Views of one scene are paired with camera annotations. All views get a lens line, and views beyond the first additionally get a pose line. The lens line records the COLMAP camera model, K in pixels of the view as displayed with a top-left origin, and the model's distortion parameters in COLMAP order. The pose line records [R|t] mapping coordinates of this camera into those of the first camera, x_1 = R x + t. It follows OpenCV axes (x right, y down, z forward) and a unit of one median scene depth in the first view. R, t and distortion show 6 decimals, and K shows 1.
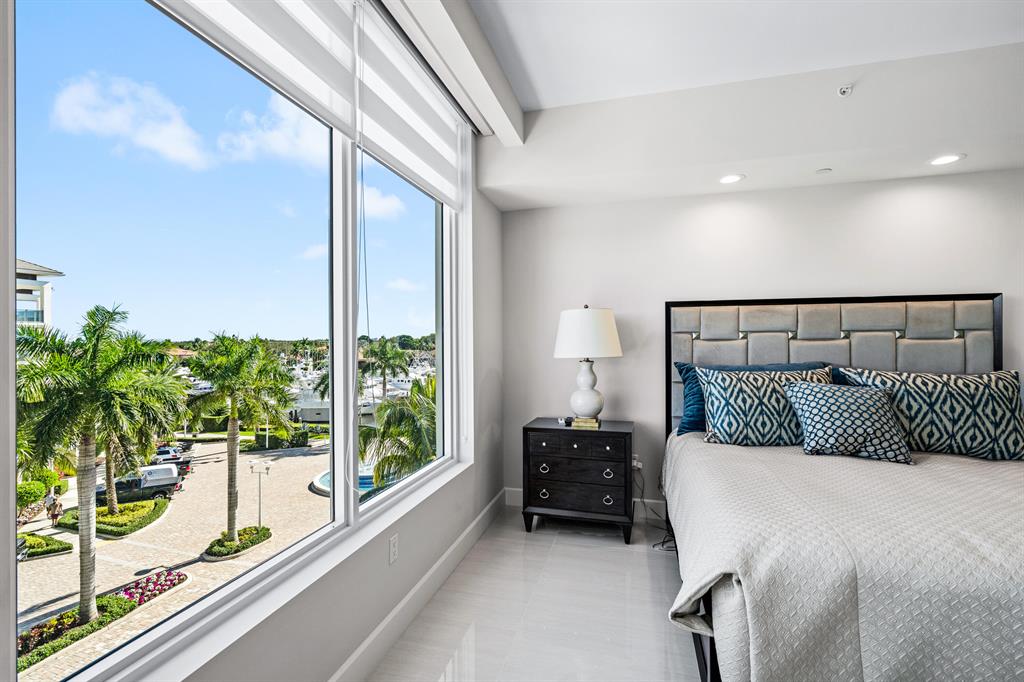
lens RADIAL K [[469.8, 0, 512.0], [0, 469.8, 341.0], [0, 0, 1]] dist [0.000184, -0.000152]
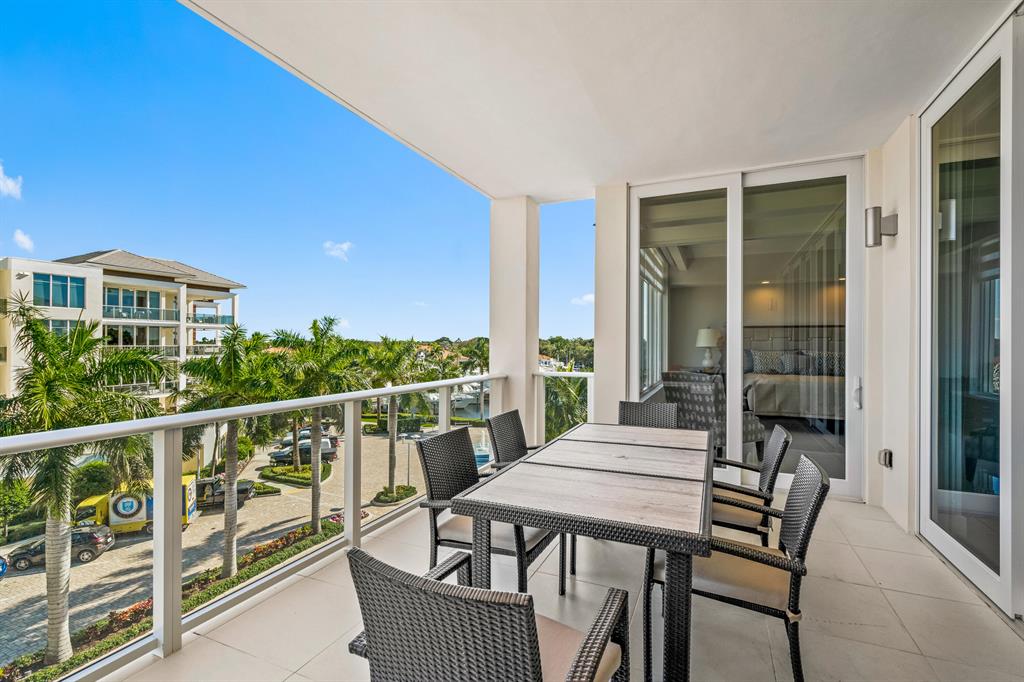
lens RADIAL K [[461.7, 0, 512.0], [0, 461.7, 341.0], [0, 0, 1]] dist [0.000727, 0.000028]
pose [[0.987305, 0.010126, -0.158514, -0.066867], [-0.011023, 0.999928, -0.004781, 0.003396], [0.158454, 0.006468, 0.987345, -0.222857]]
